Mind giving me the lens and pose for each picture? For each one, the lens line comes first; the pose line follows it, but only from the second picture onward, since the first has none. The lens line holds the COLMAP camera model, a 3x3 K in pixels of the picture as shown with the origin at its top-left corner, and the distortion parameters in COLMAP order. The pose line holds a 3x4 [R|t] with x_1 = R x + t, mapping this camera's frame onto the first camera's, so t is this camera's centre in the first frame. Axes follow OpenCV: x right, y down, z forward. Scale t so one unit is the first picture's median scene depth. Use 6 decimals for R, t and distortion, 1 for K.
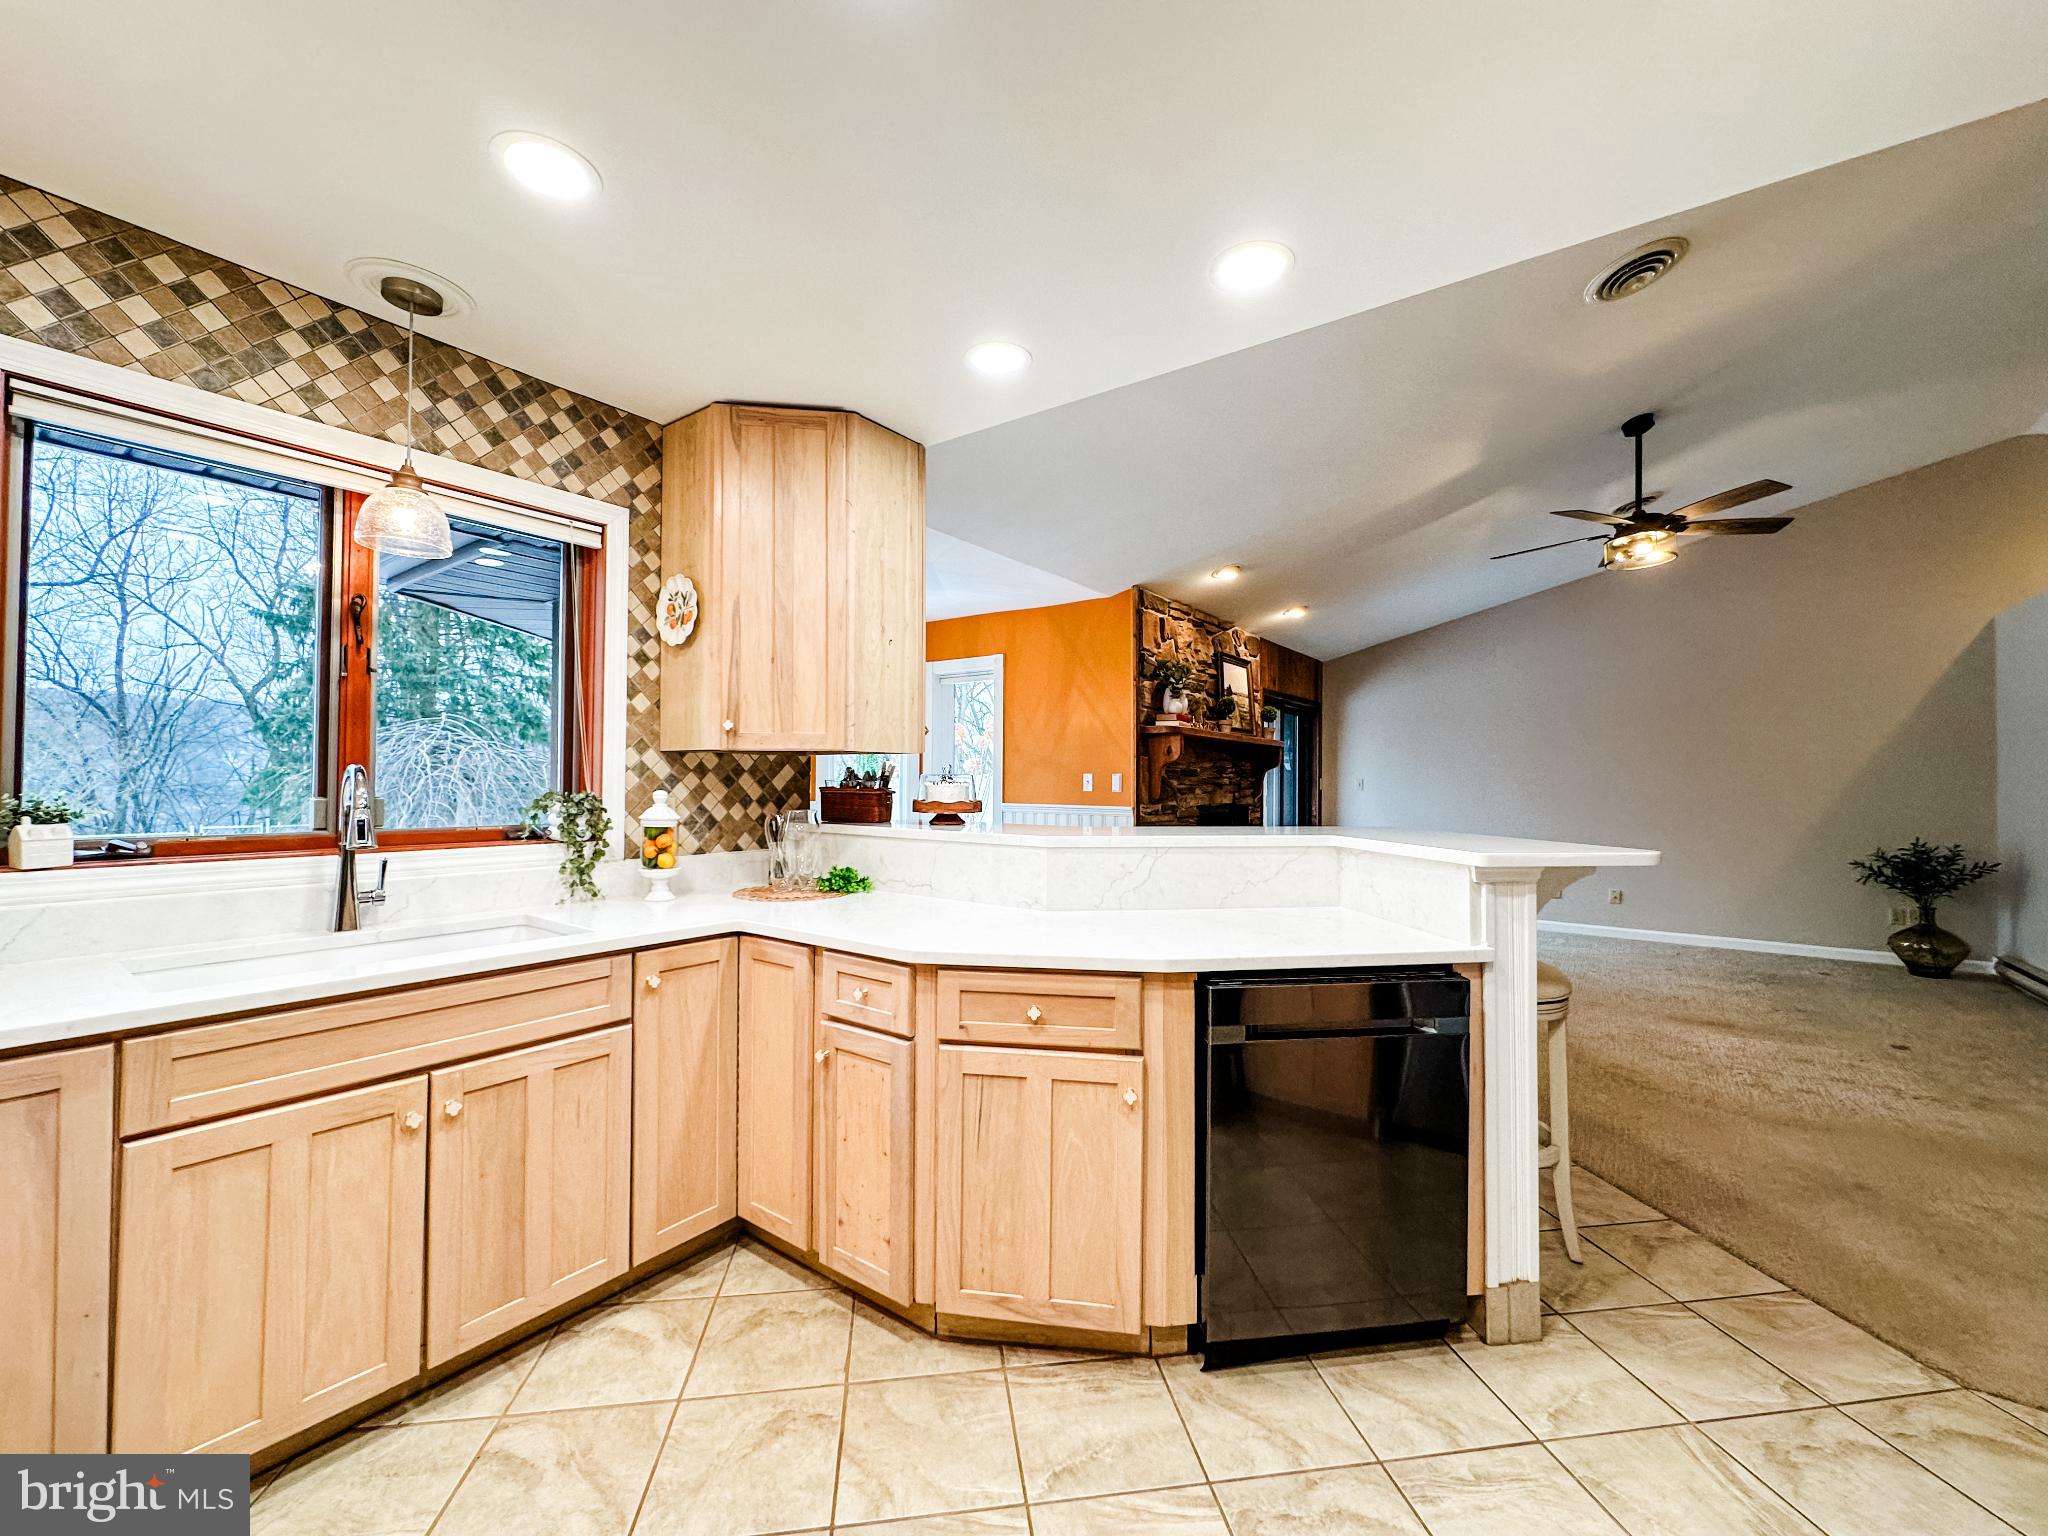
lens RADIAL K [[811.9, 0, 1026.8], [0, 811.9, 768.0], [0, 0, 1]] dist [-0.006934, 0.000586]
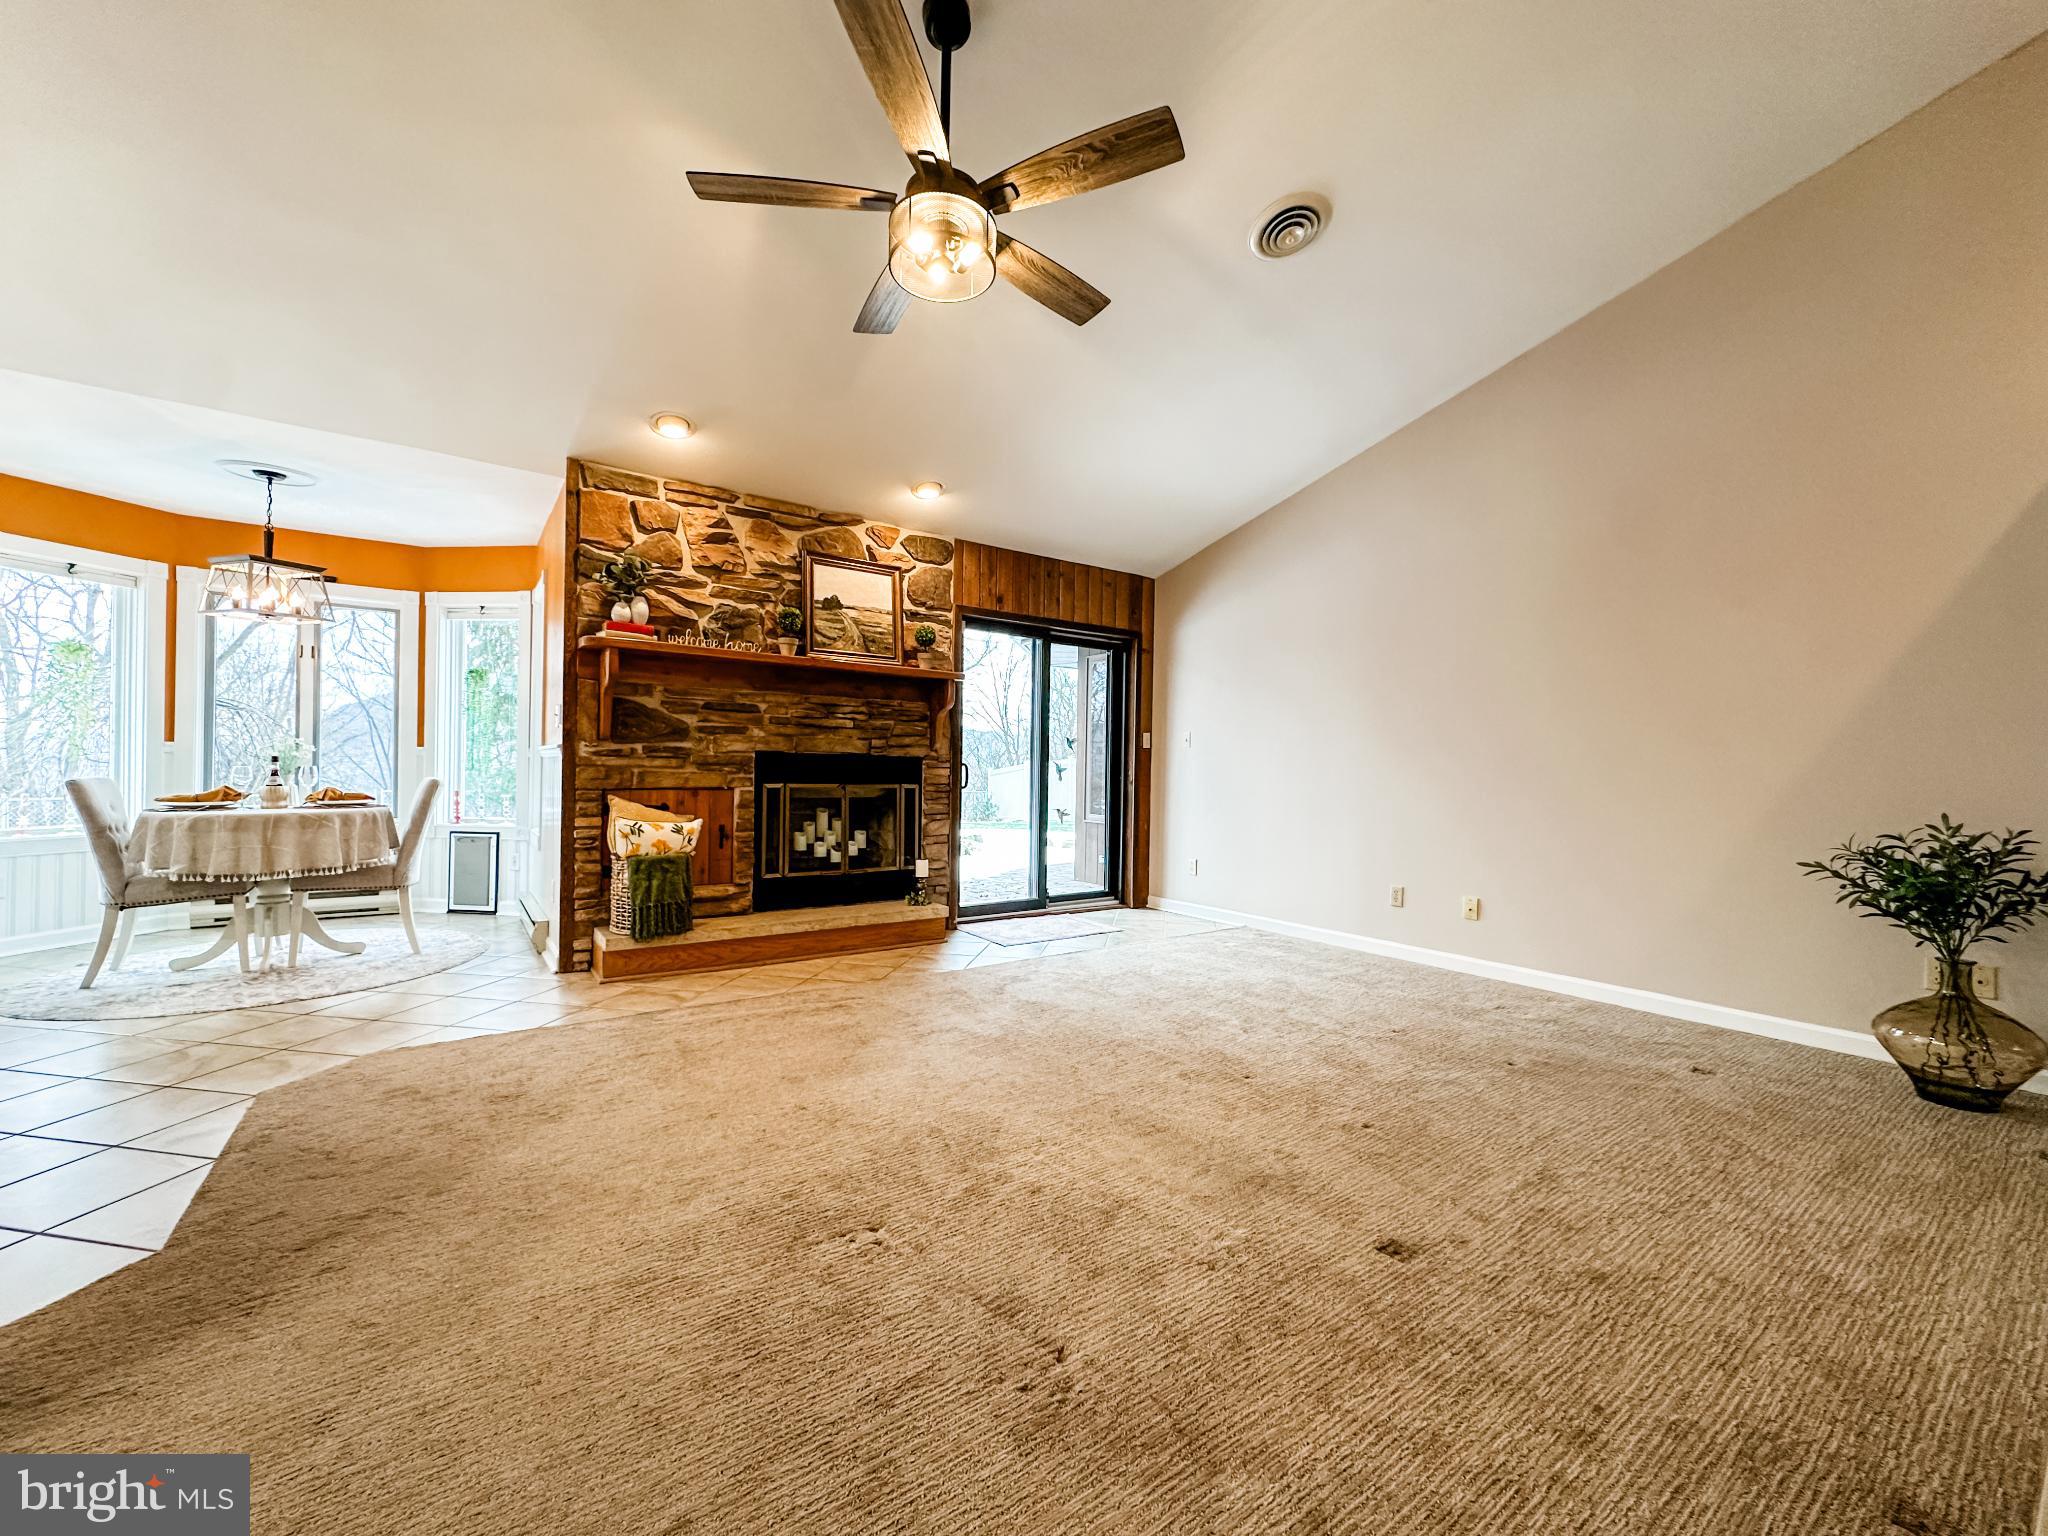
lens RADIAL K [[811.9, 0, 1017.7], [0, 811.9, 768.0], [0, 0, 1]] dist [-0.006934, 0.000586]
pose [[0.950804, 0.008373, -0.309680, 1.603061], [-0.004207, 0.999891, 0.014117, 0.118501], [0.309765, -0.012120, 0.950736, 0.810971]]
